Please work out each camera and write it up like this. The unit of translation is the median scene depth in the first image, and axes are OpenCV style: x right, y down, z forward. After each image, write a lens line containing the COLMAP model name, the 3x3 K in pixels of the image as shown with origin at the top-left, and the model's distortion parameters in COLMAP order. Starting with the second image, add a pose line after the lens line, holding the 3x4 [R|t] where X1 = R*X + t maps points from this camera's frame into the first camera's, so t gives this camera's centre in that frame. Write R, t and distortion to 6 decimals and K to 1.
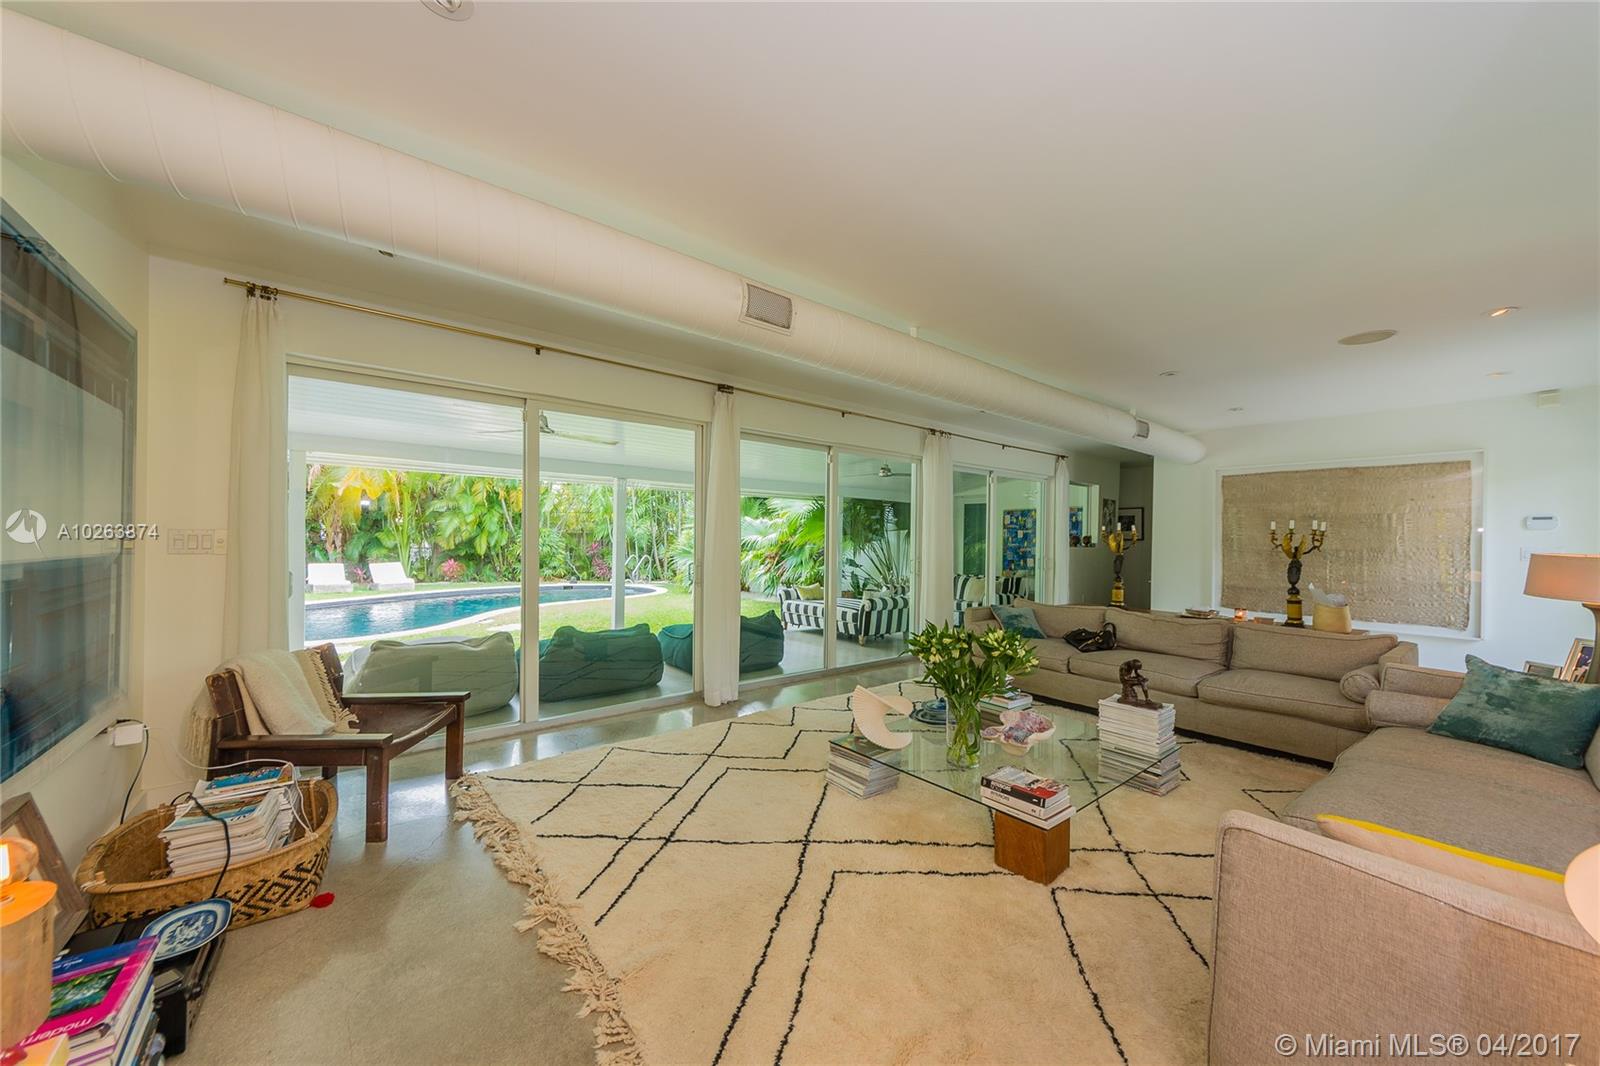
lens RADIAL K [[569.0, 0, 794.3], [0, 569.0, 531.9], [0, 0, 1]] dist [-0.003327, -0.000156]
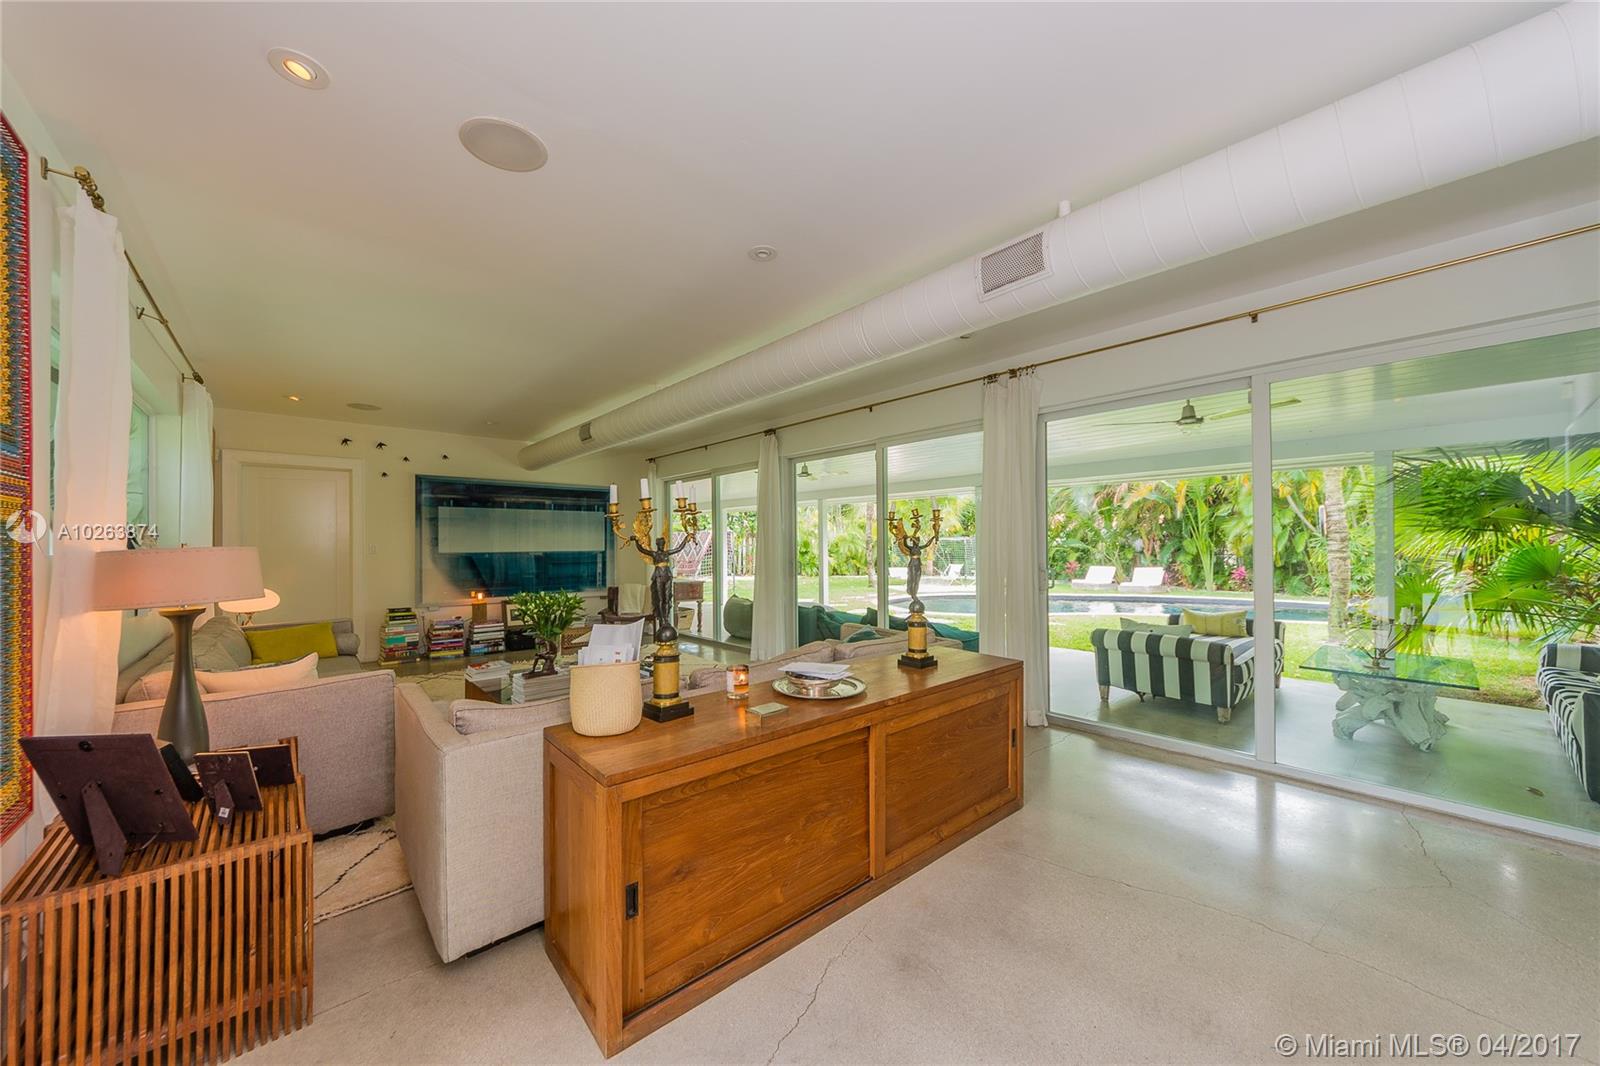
lens RADIAL K [[569.0, 0, 793.4], [0, 569.0, 540.3], [0, 0, 1]] dist [-0.003327, -0.000156]
pose [[0.043571, -0.019240, -0.998865, 0.290518], [0.020579, 0.999620, -0.018357, 0.006869], [0.998838, -0.019756, 0.043950, 0.237857]]
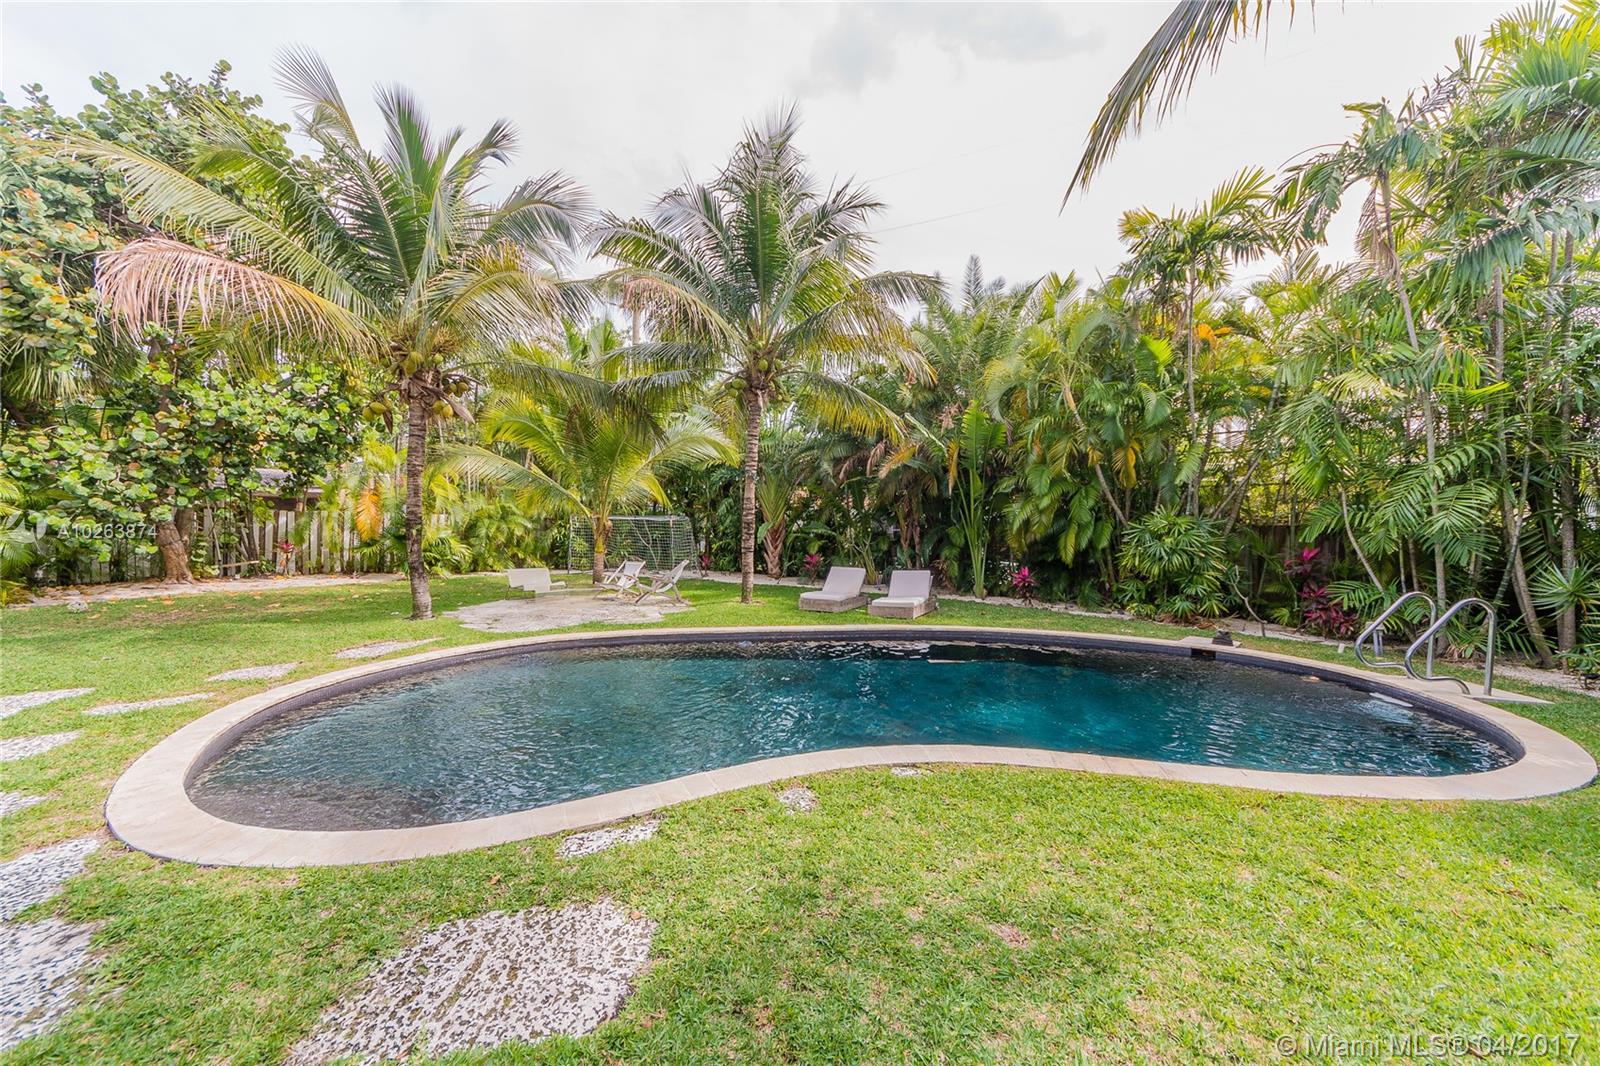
lens RADIAL K [[569.0, 0, 813.6], [0, 569.0, 535.6], [0, 0, 1]] dist [-0.003327, -0.000156]
pose [[0.448291, 0.013719, -0.893782, -0.140628], [0.006262, 0.999809, 0.018487, -0.001714], [0.893866, -0.013884, 0.448120, 0.508708]]
